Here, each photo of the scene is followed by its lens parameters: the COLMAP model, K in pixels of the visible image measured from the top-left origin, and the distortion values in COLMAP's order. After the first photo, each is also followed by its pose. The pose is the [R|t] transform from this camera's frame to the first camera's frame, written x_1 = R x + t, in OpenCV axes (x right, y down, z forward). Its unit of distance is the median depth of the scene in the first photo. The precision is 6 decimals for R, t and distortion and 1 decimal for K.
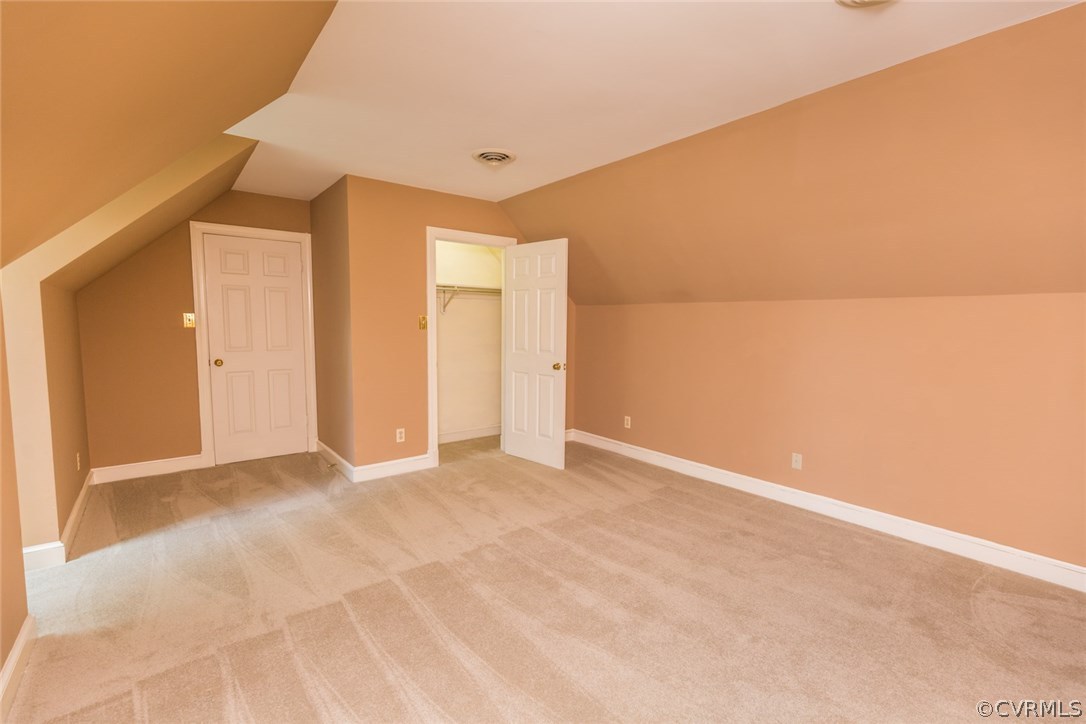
lens RADIAL K [[486.7, 0, 543.4], [0, 486.7, 366.3], [0, 0, 1]] dist [0.001529, -0.000377]
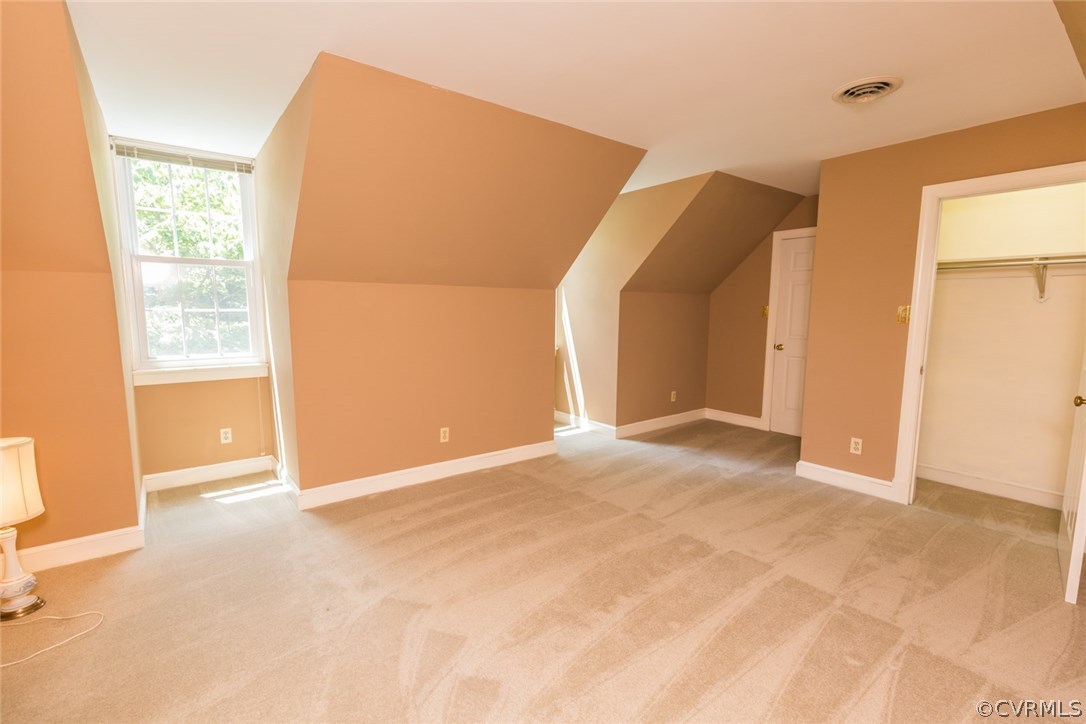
lens RADIAL K [[486.7, 0, 543.4], [0, 486.7, 366.3], [0, 0, 1]] dist [0.001529, -0.000377]
pose [[-0.019142, 0.109370, -0.993817, 0.619324], [-0.097332, 0.989074, 0.110723, -0.042588], [0.995068, 0.098850, -0.008288, 0.499476]]
